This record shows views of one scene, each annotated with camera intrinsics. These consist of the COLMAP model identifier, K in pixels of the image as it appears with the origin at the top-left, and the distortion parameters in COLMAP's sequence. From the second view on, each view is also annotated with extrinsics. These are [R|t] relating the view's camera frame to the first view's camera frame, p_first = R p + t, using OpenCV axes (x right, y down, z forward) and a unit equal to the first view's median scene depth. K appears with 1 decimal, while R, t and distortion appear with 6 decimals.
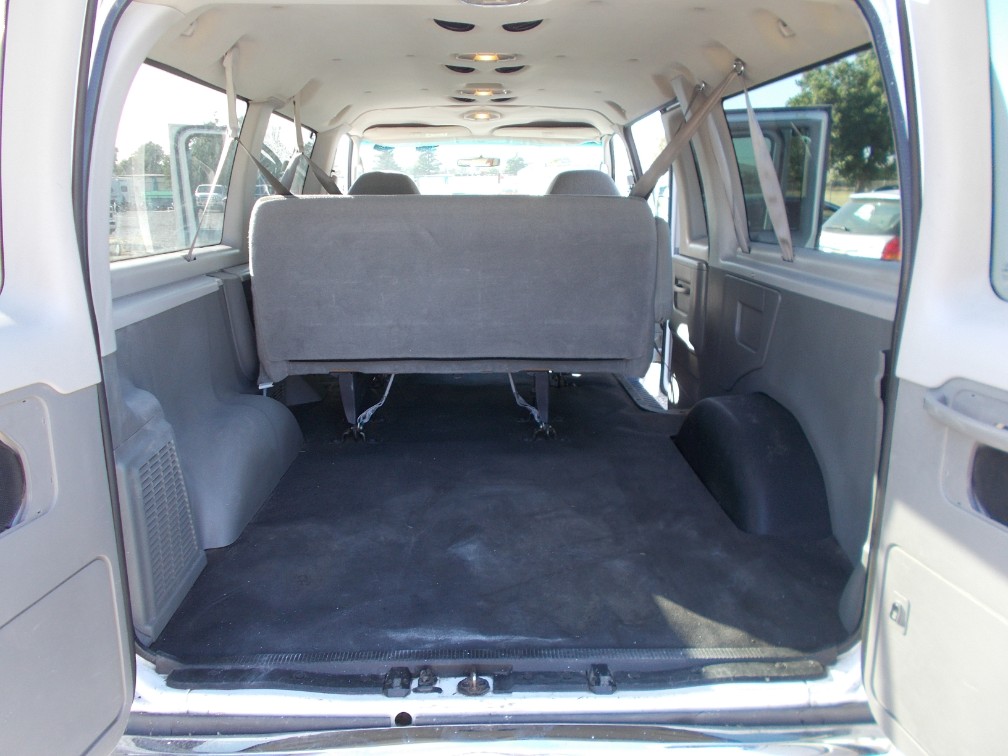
lens RADIAL K [[786.5, 0, 499.3], [0, 786.5, 373.9], [0, 0, 1]] dist [0.019815, -0.011087]
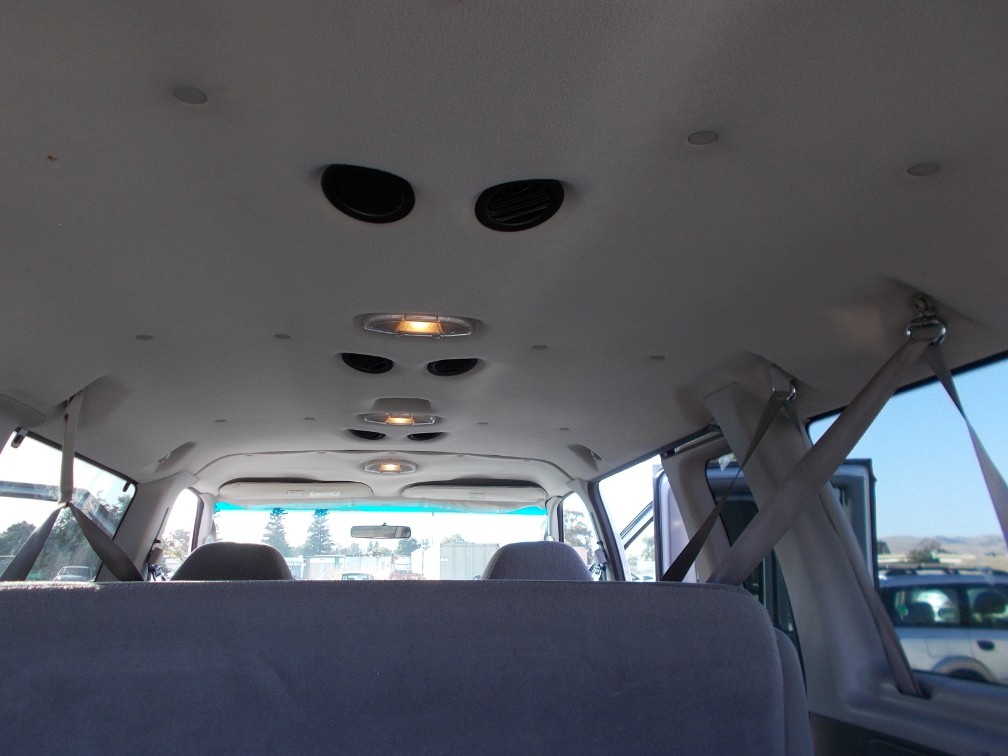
lens RADIAL K [[786.5, 0, 499.3], [0, 786.5, 373.9], [0, 0, 1]] dist [0.019815, -0.011087]
pose [[0.991228, 0.033387, 0.127875, -0.018942], [0.028605, 0.890428, -0.454224, -0.078051], [-0.129028, 0.453898, 0.881662, 0.332829]]
